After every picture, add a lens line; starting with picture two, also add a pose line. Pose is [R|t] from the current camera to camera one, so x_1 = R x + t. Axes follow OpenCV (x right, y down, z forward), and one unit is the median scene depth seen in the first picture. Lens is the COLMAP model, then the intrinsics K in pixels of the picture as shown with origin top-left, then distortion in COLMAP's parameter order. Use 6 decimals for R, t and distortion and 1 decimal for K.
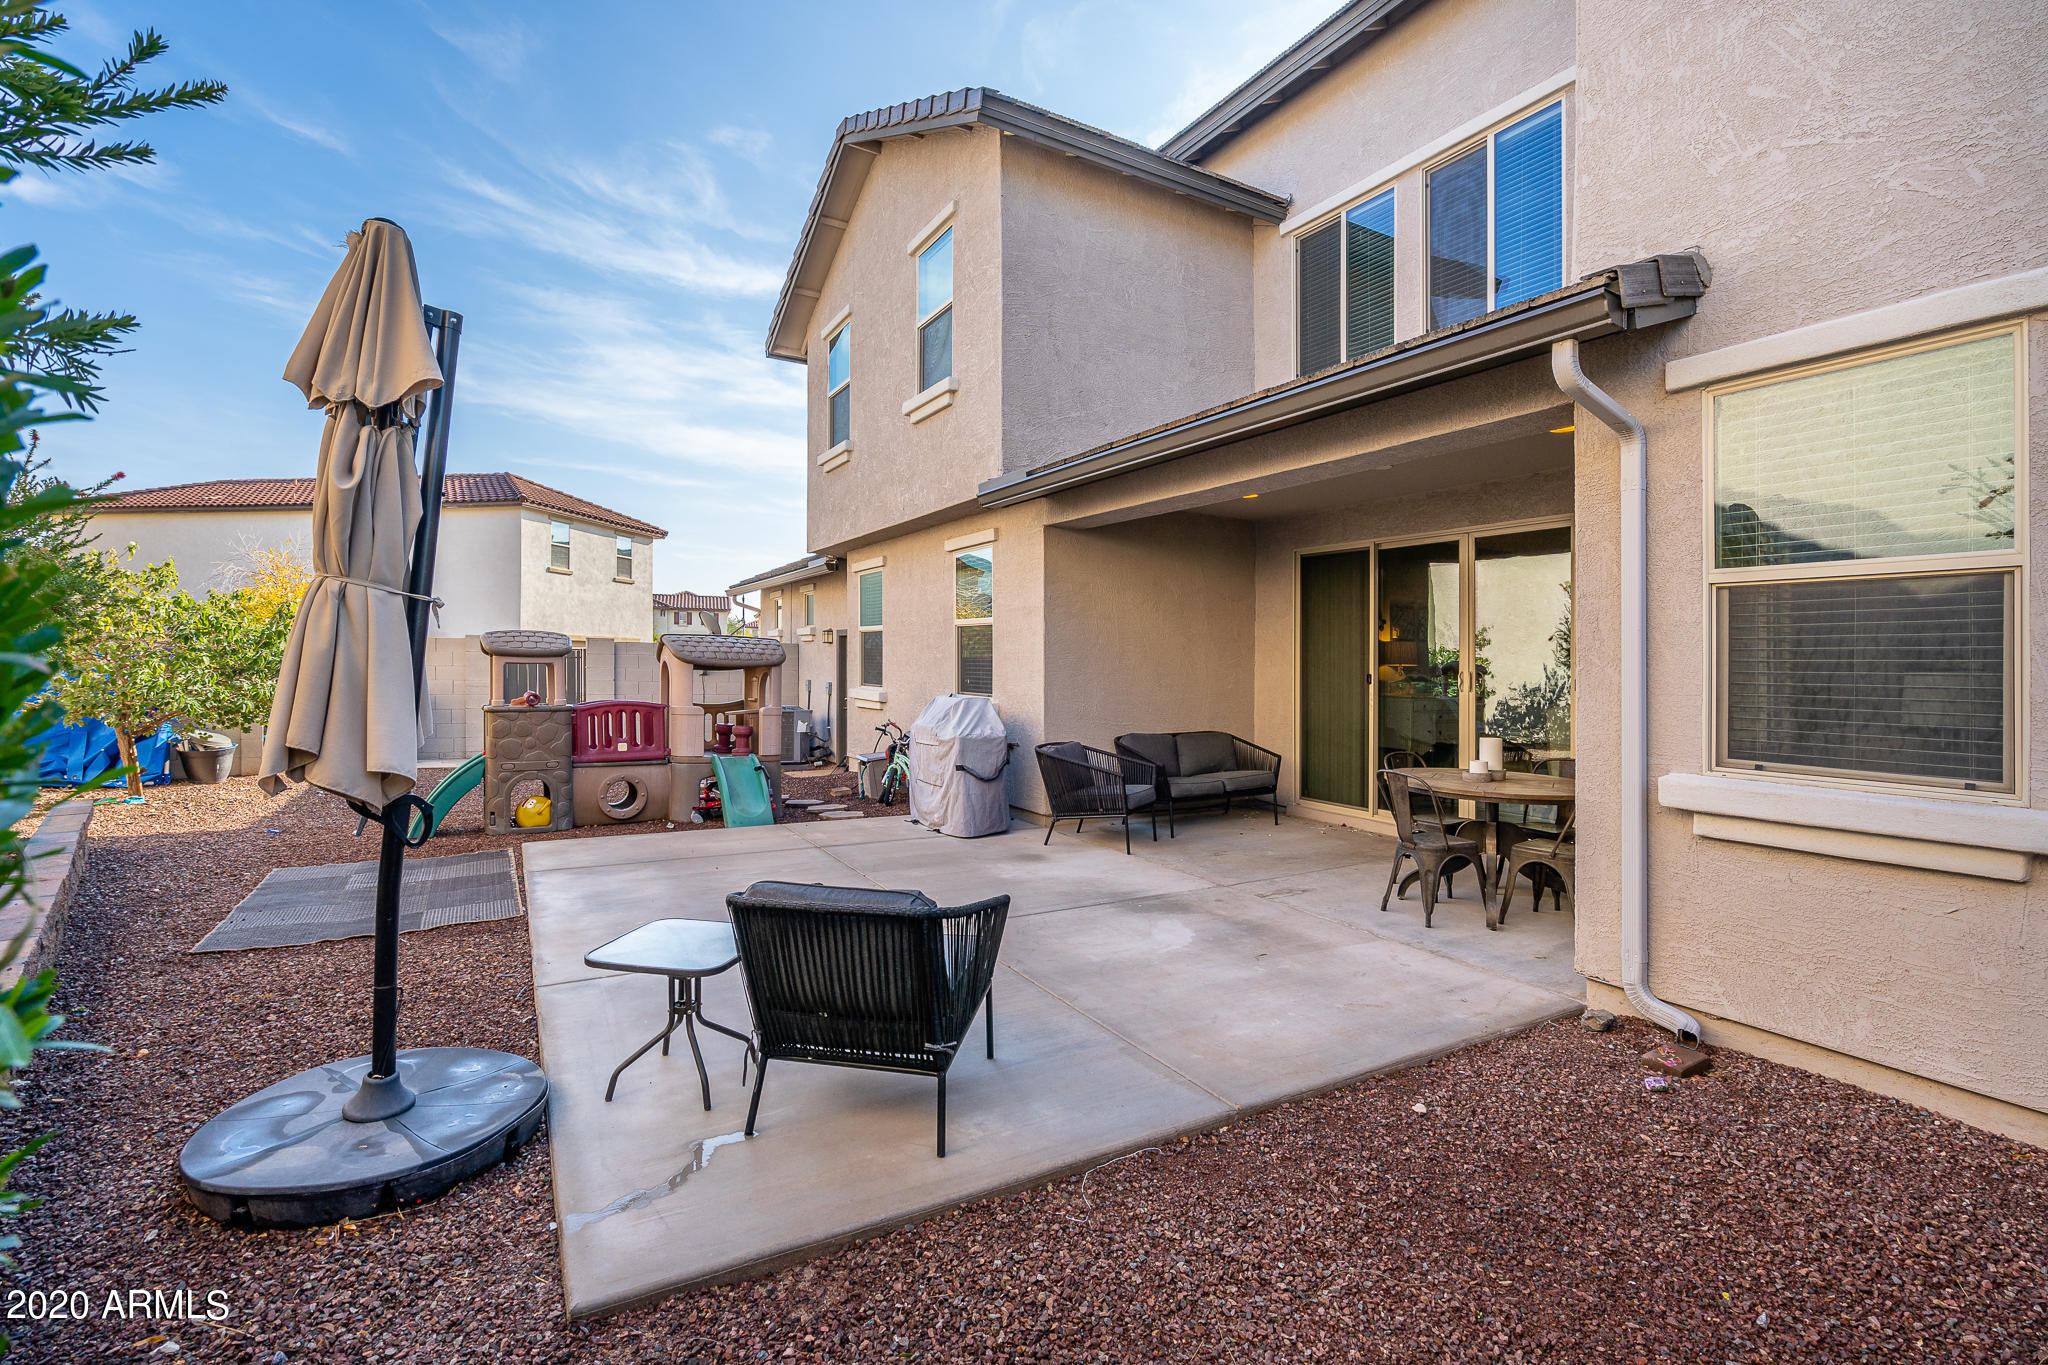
lens RADIAL K [[926.4, 0, 1022.8], [0, 926.4, 666.9], [0, 0, 1]] dist [-0.002904, 0.000495]
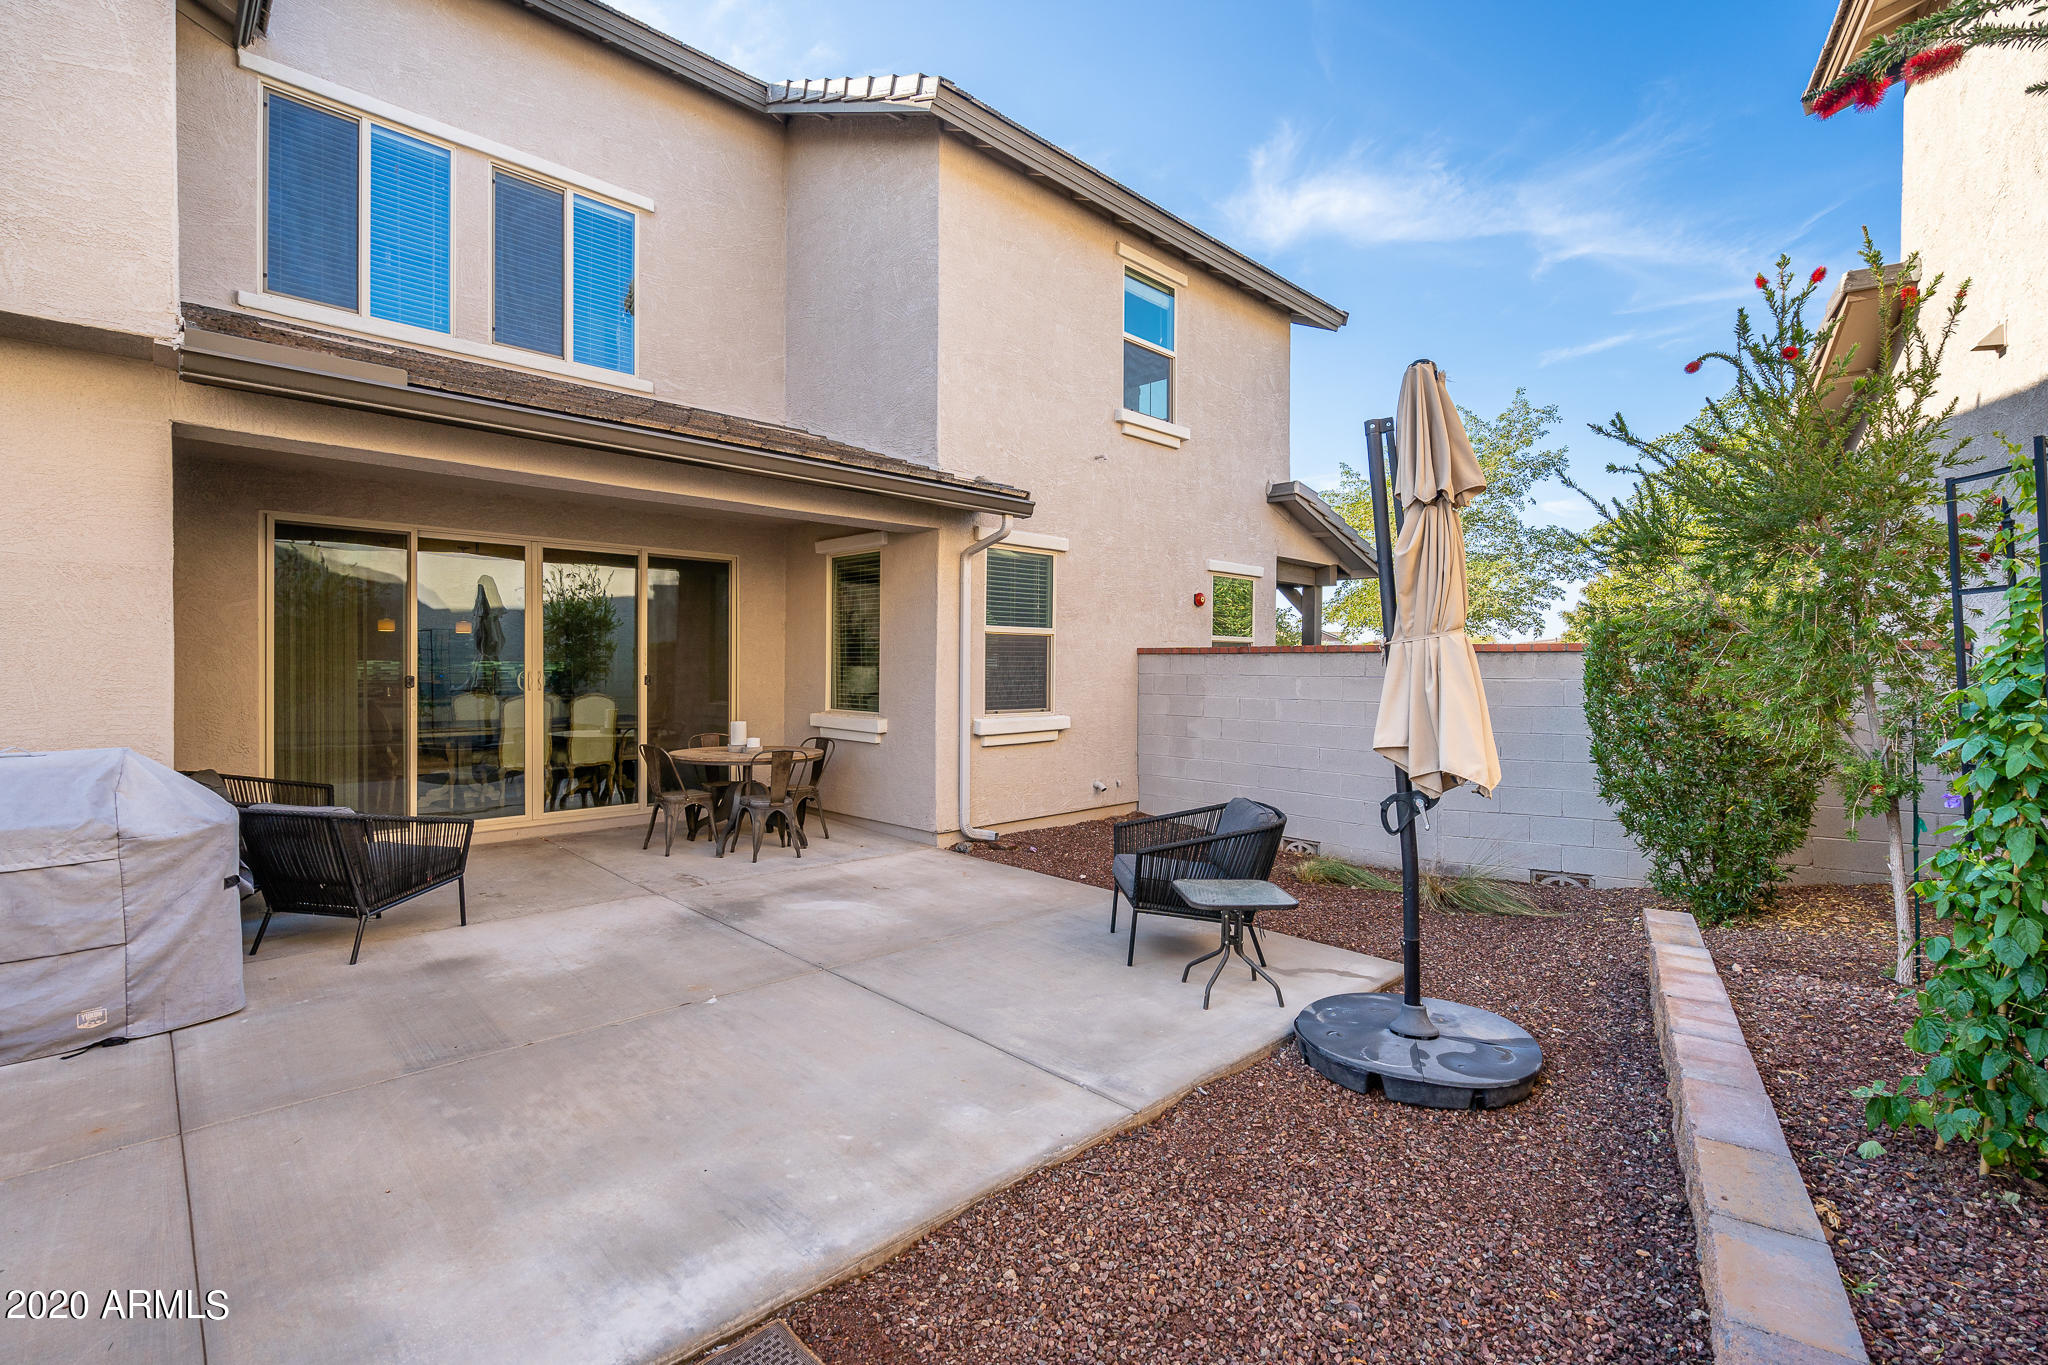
lens RADIAL K [[926.4, 0, 1034.4], [0, 926.4, 664.6], [0, 0, 1]] dist [-0.002904, 0.000495]
pose [[-0.263555, -0.017764, 0.964481, -1.095906], [-0.007481, 0.999838, 0.016371, -0.037855], [-0.964615, -0.002900, -0.263645, 1.130195]]
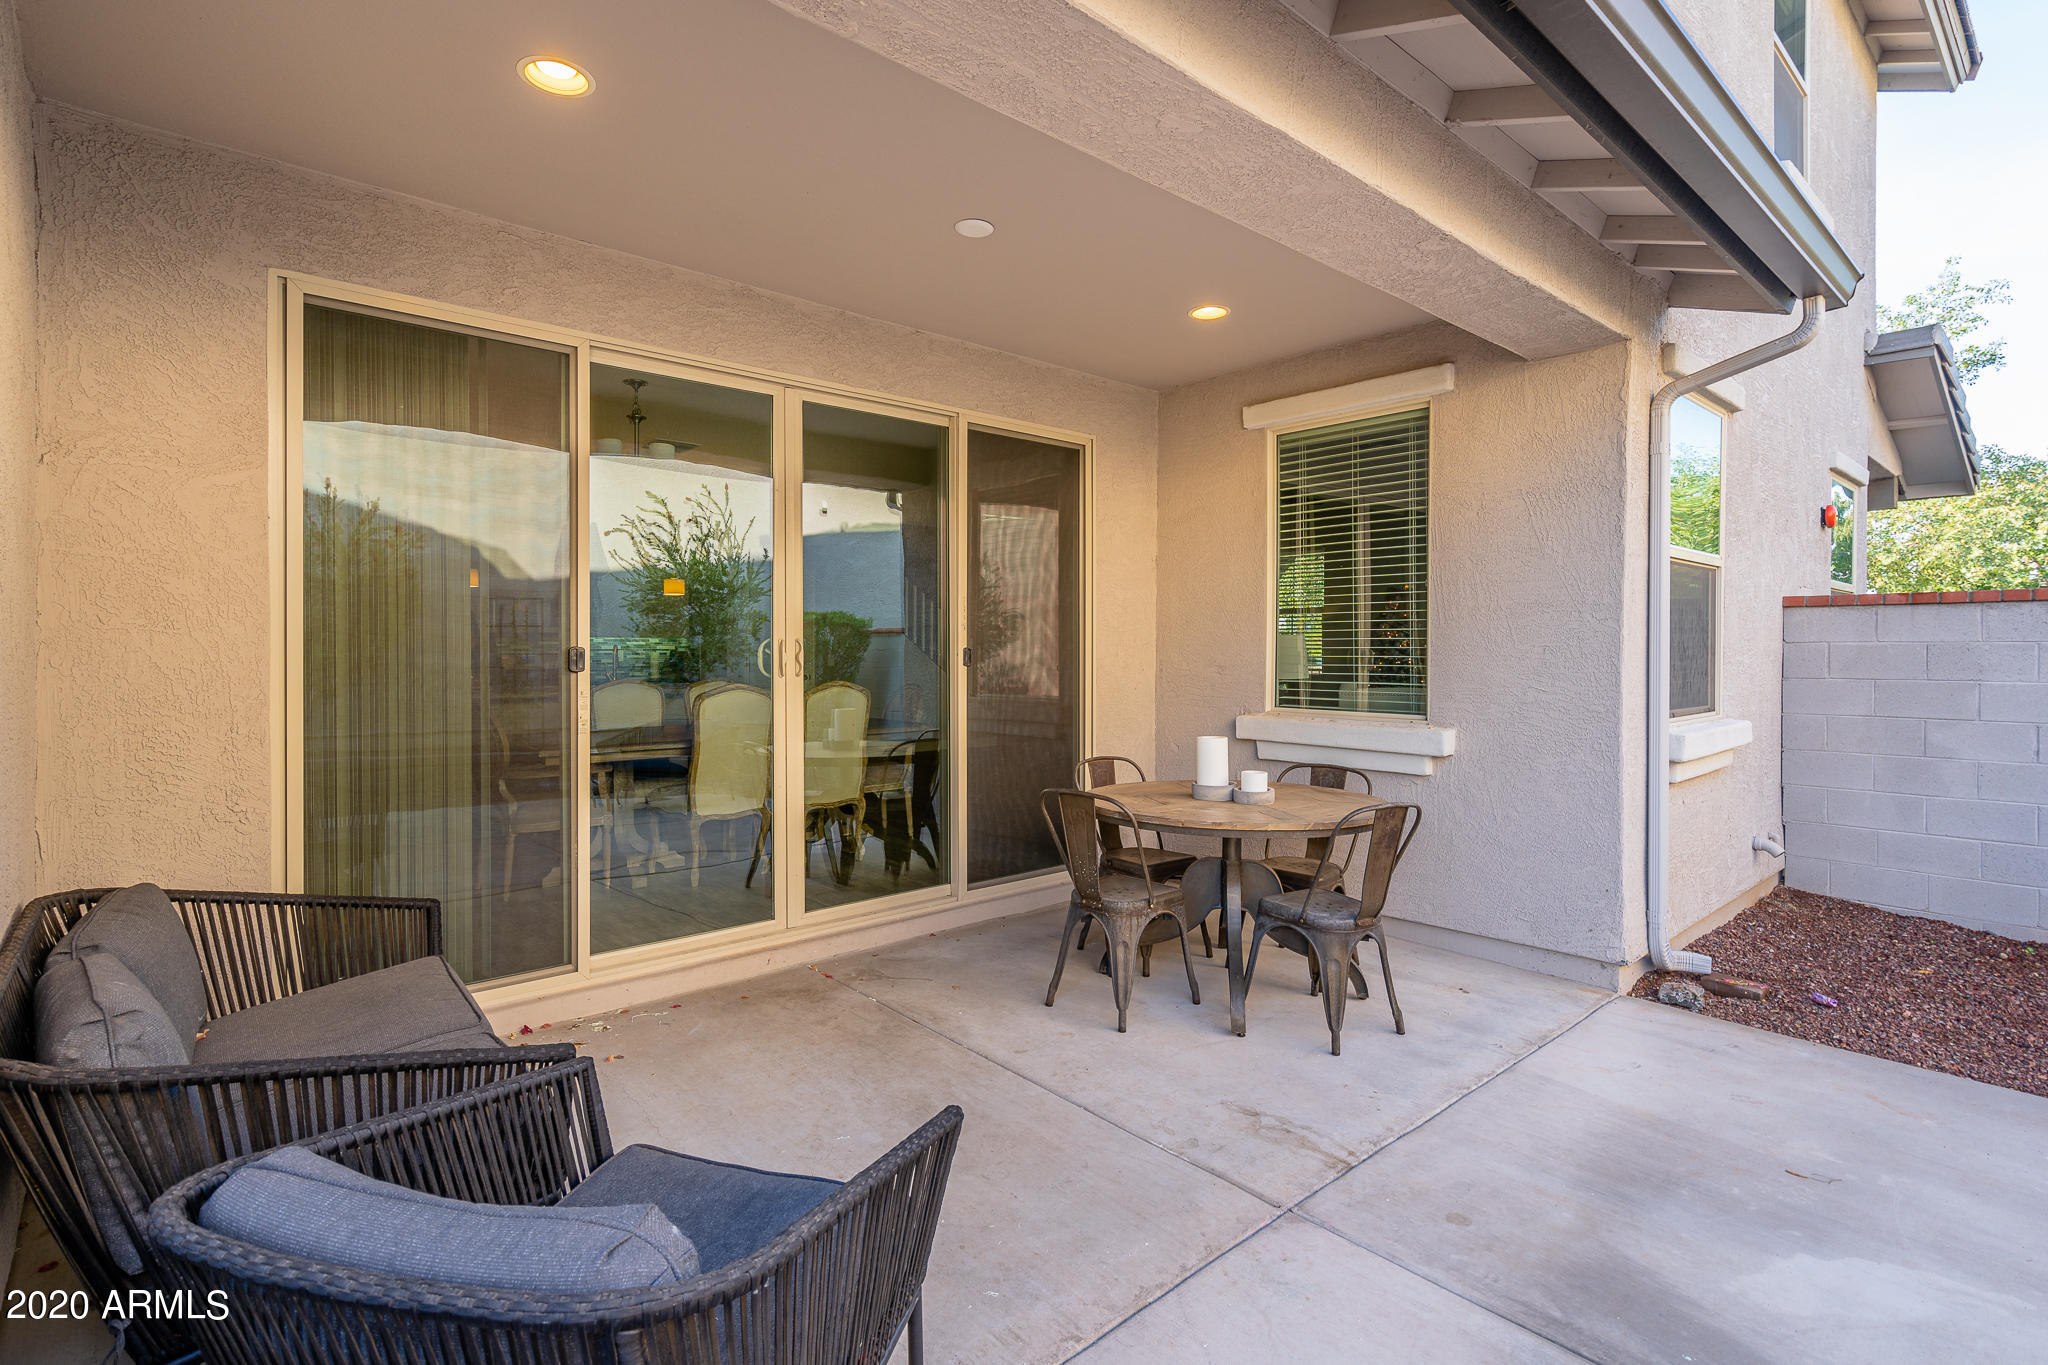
lens RADIAL K [[978.7, 0, 1033.4], [0, 978.7, 647.4], [0, 0, 1]] dist [0.000034, 0.000369]
pose [[-0.218845, -0.015198, 0.975641, -0.185655], [-0.000788, 0.999881, 0.015398, 0.001187], [-0.975759, 0.002601, -0.218831, 1.539381]]
